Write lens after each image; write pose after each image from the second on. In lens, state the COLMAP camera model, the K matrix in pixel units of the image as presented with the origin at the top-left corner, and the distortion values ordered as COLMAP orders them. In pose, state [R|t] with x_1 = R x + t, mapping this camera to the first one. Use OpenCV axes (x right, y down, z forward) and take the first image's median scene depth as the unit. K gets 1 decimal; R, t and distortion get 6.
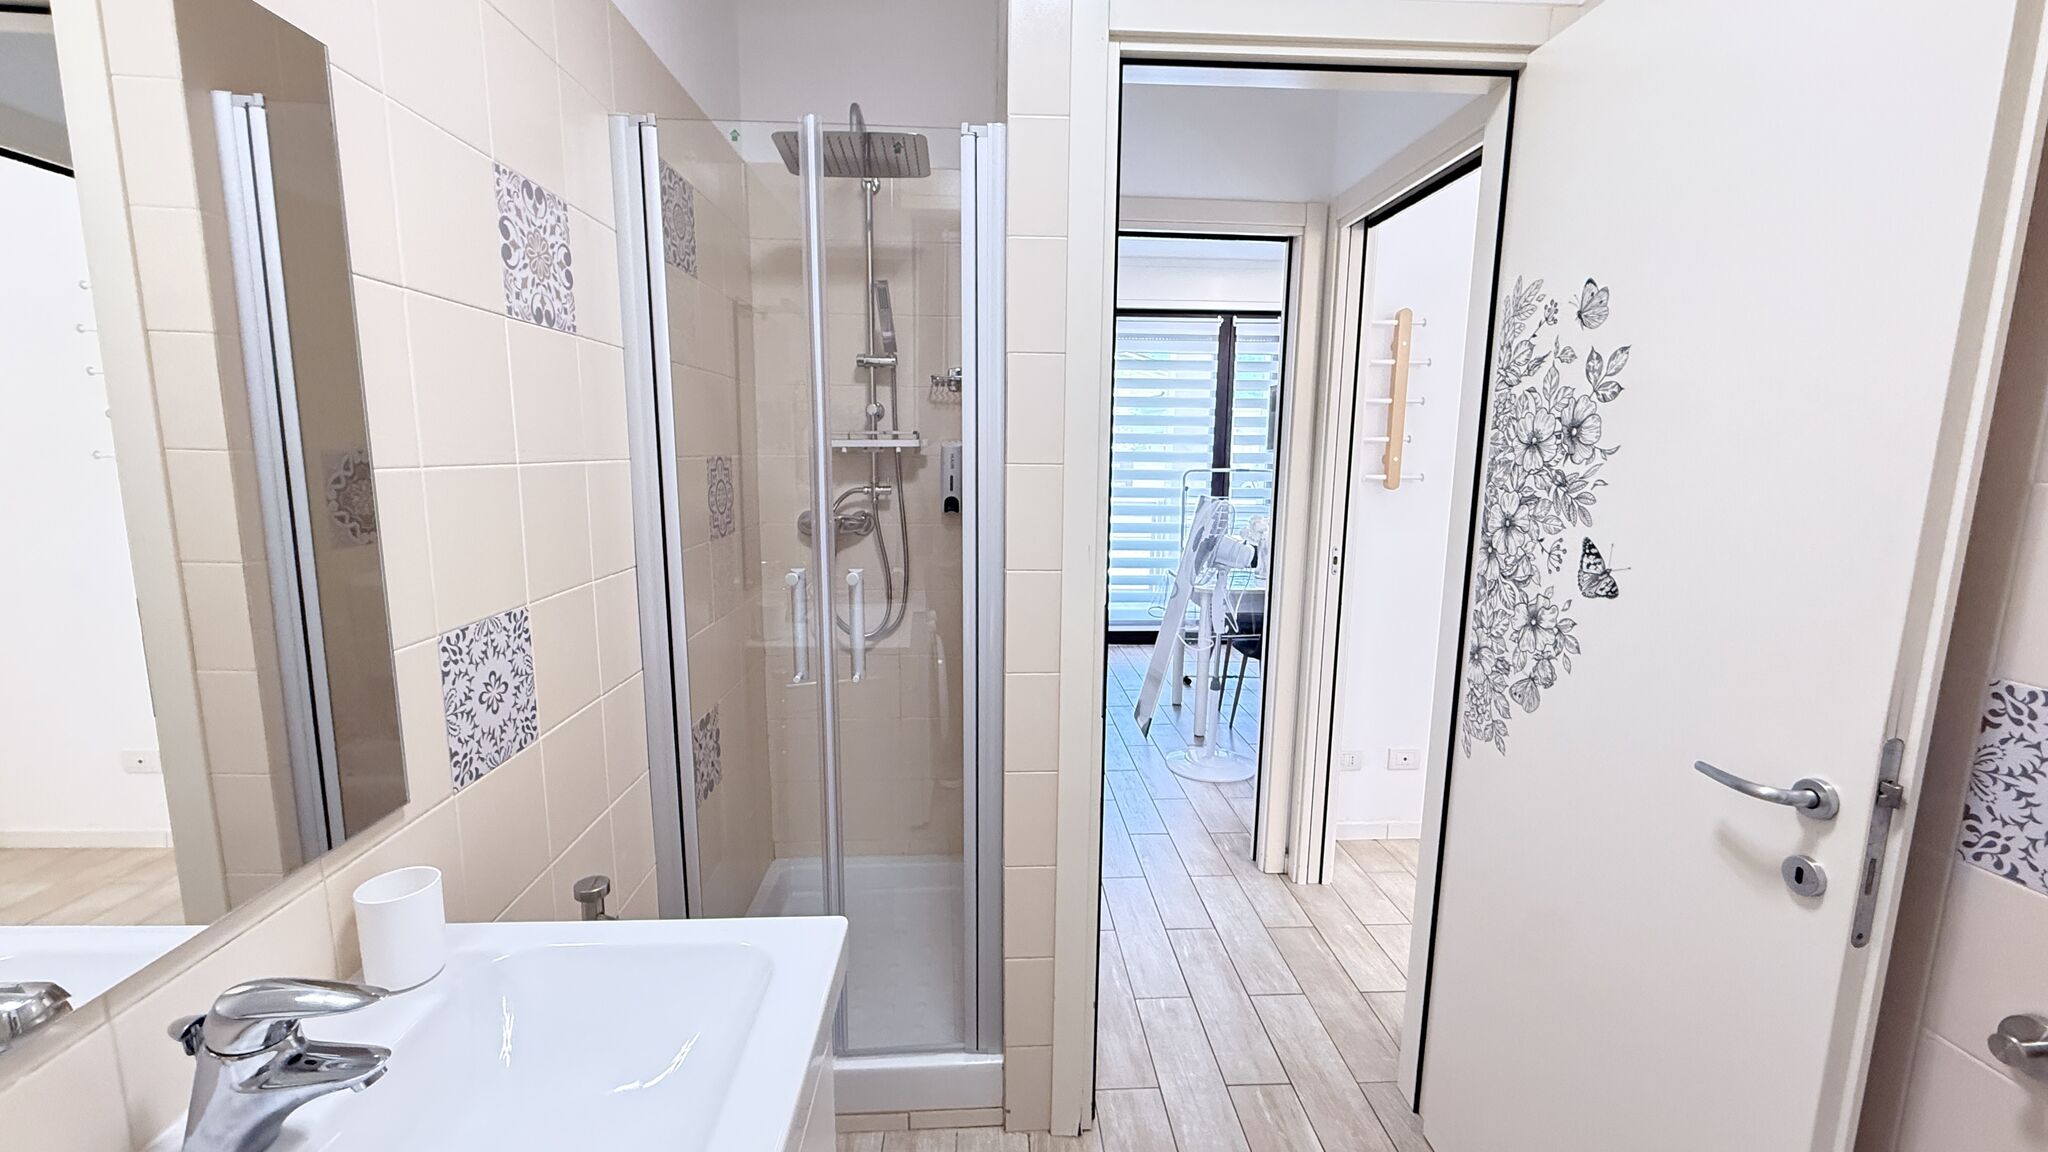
lens RADIAL K [[816.2, 0, 1021.9], [0, 816.2, 576.8], [0, 0, 1]] dist [0.000595, -0.000380]
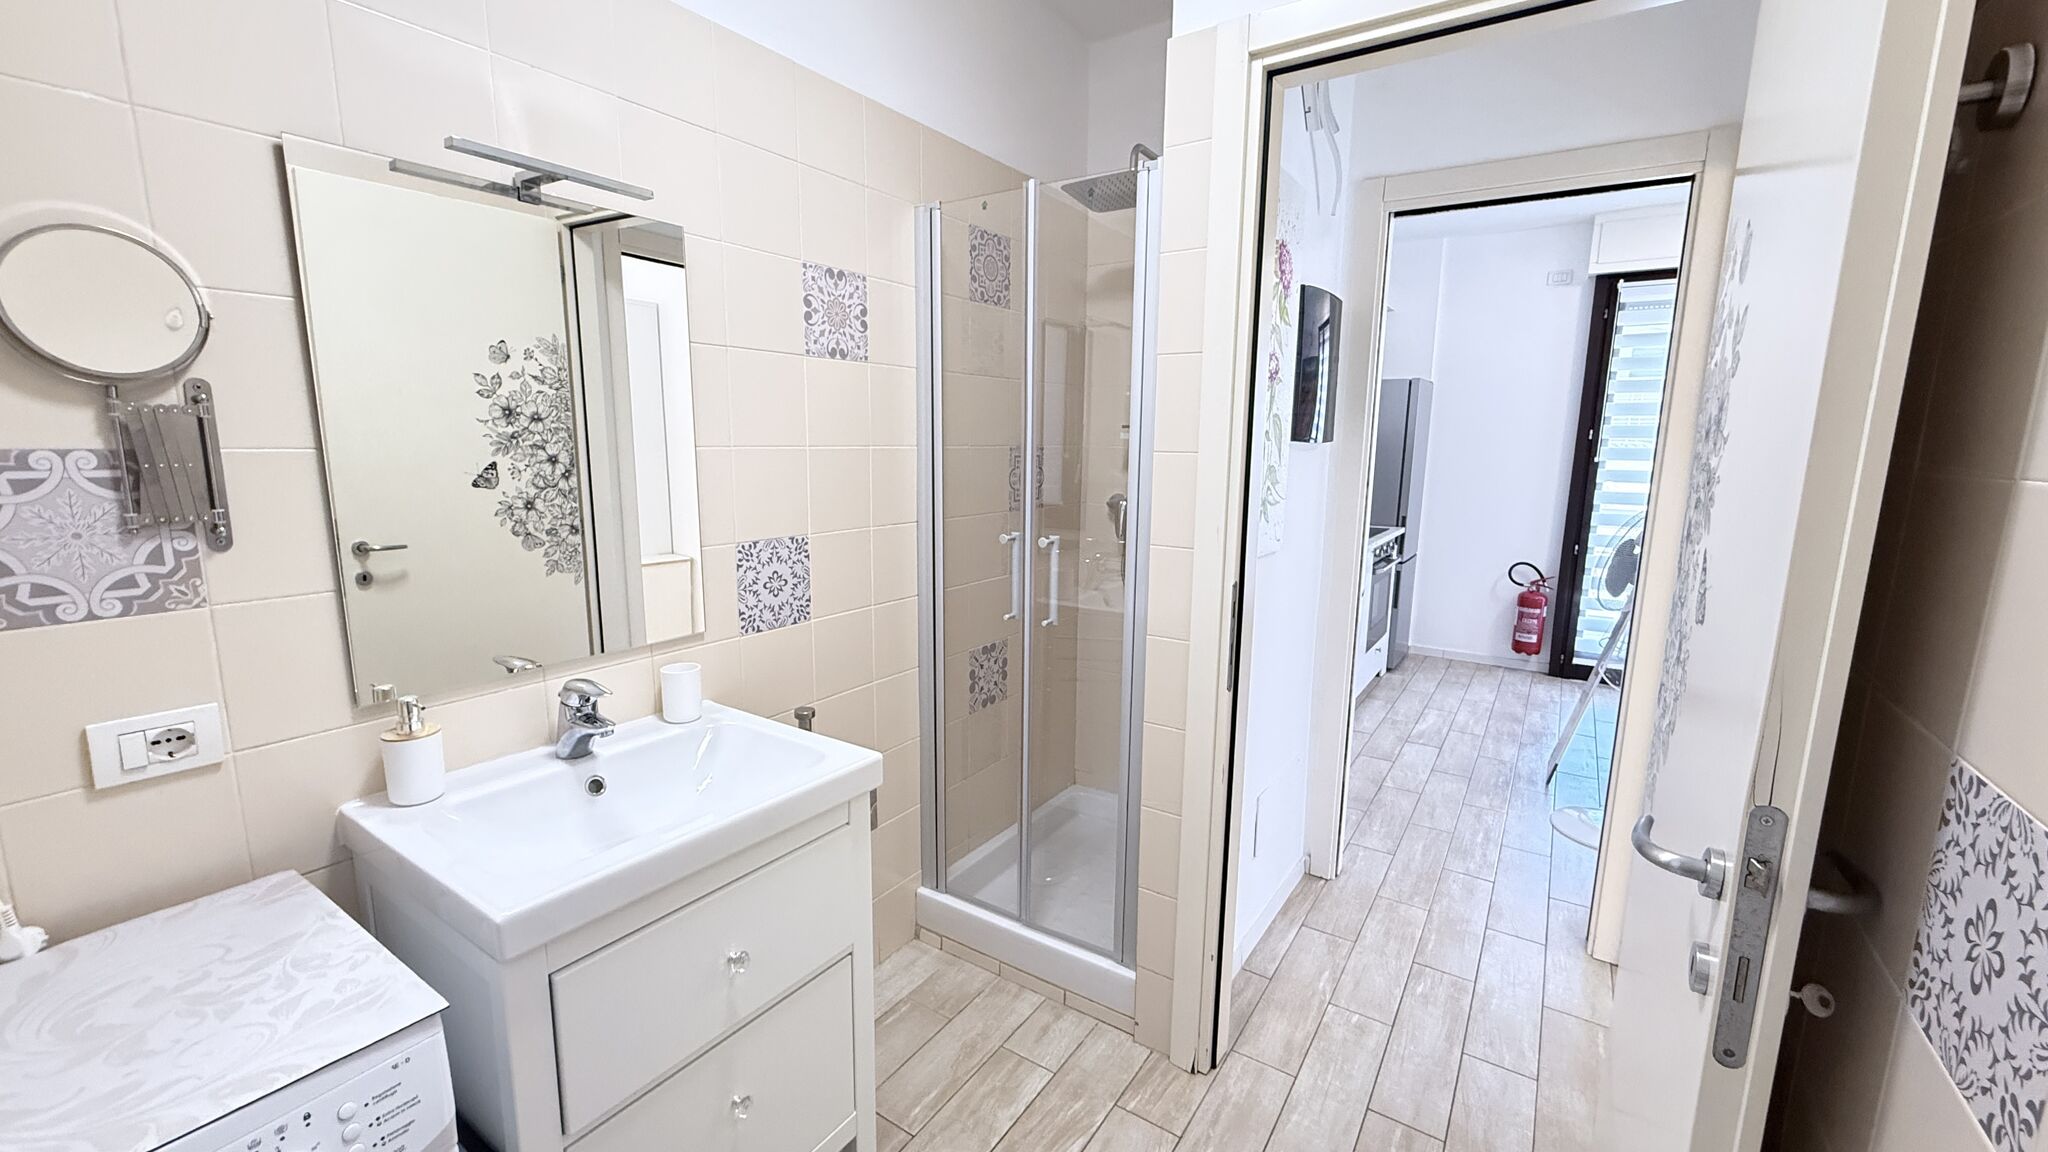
lens RADIAL K [[816.2, 0, 1021.7], [0, 816.2, 575.1], [0, 0, 1]] dist [0.000595, -0.000380]
pose [[0.799998, 0.099158, -0.591752, 0.692336], [-0.096996, 0.994650, 0.035540, 0.015428], [0.592110, 0.028966, 0.805336, -0.038836]]
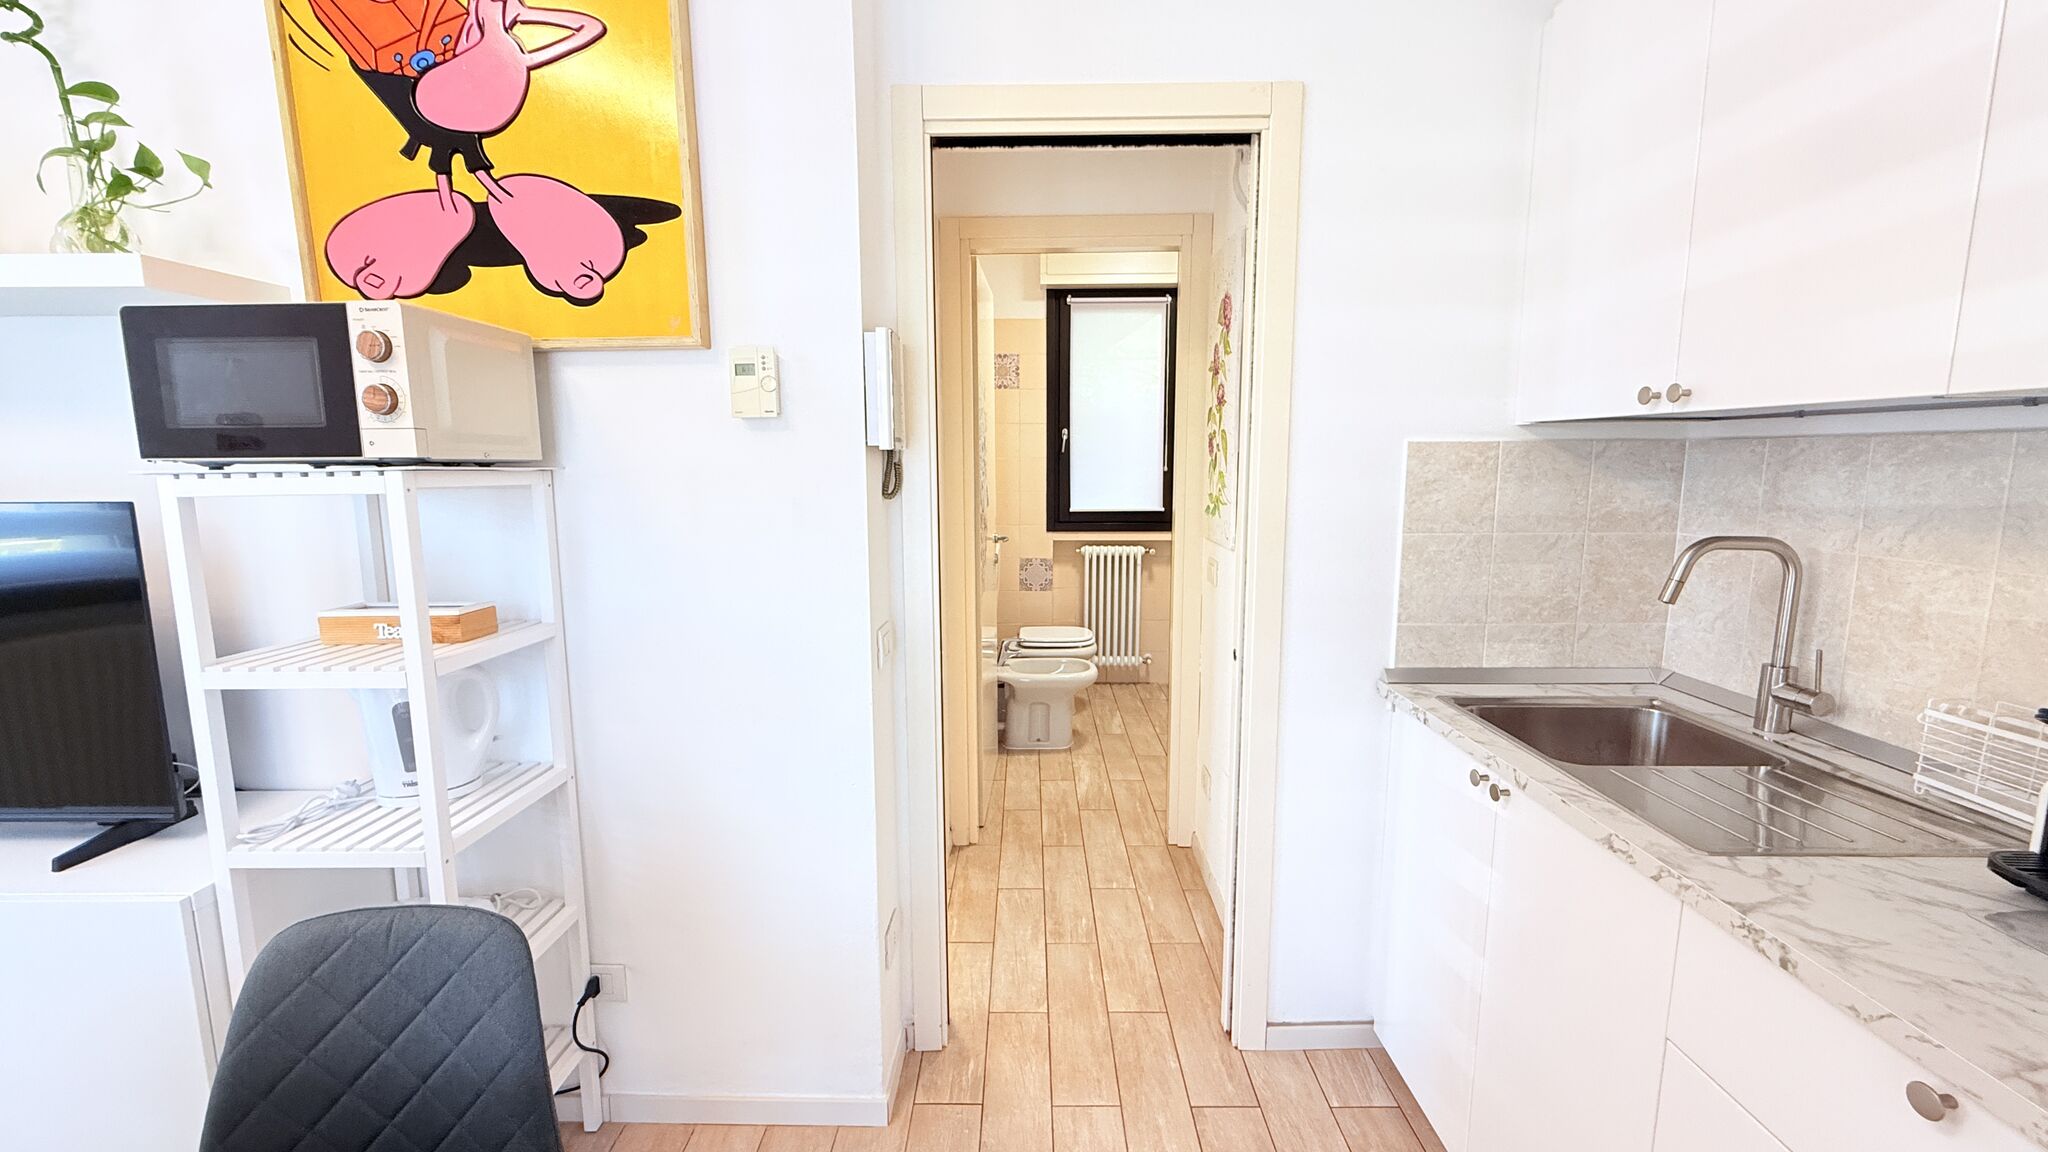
lens RADIAL K [[816.2, 0, 1022.2], [0, 816.2, 574.4], [0, 0, 1]] dist [0.000595, -0.000380]
pose [[-0.998150, -0.013197, 0.059358, 0.456929], [0.004980, 0.955143, 0.296103, -0.587791], [-0.060603, 0.295851, -0.953310, 3.843436]]
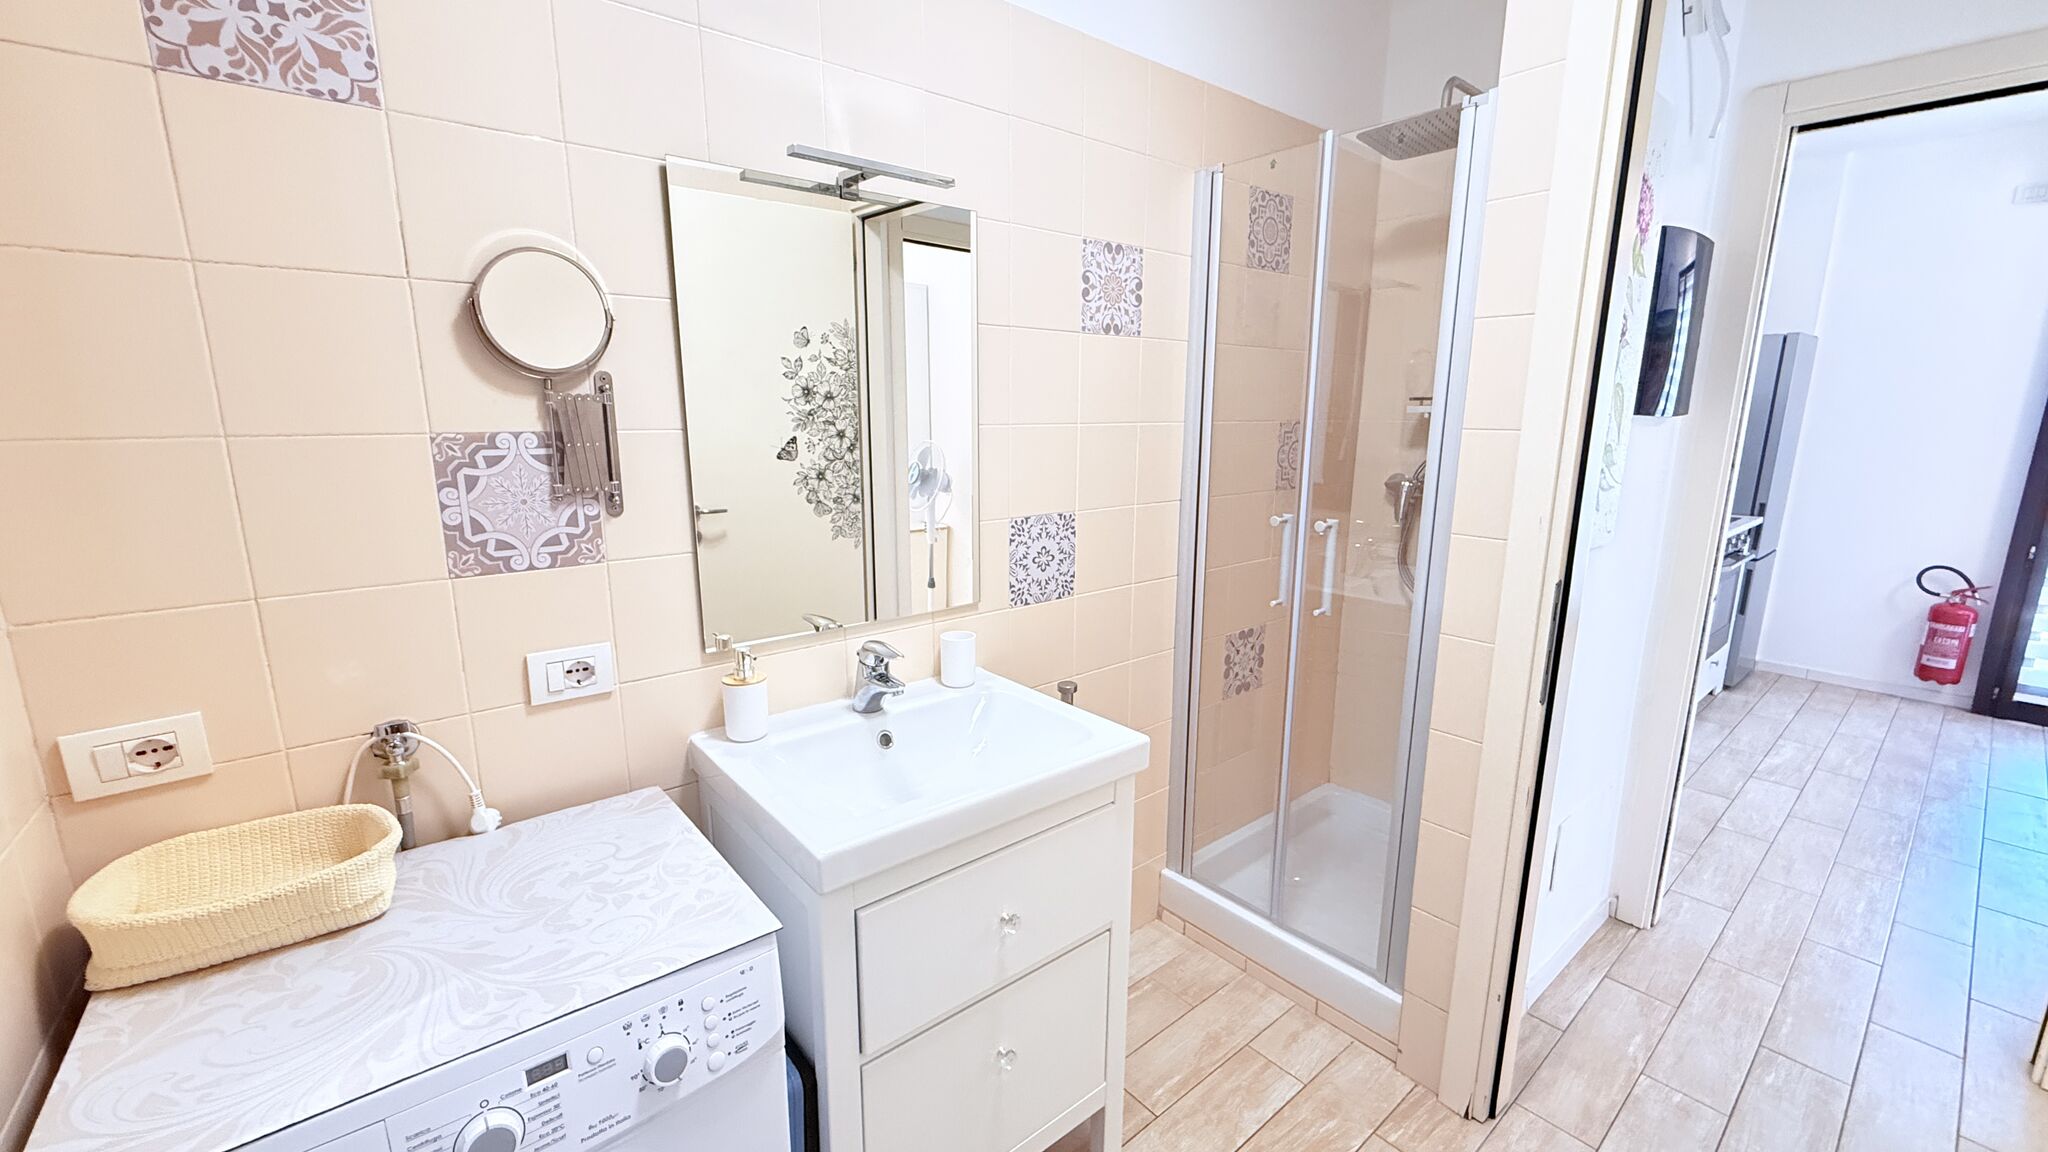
lens RADIAL K [[816.2, 0, 1020.8], [0, 816.2, 575.2], [0, 0, 1]] dist [0.000595, -0.000380]
pose [[0.599153, 0.154019, -0.785681, 0.627446], [-0.122381, 0.987408, 0.100238, 0.009887], [0.791226, 0.036094, 0.610458, -0.069596]]
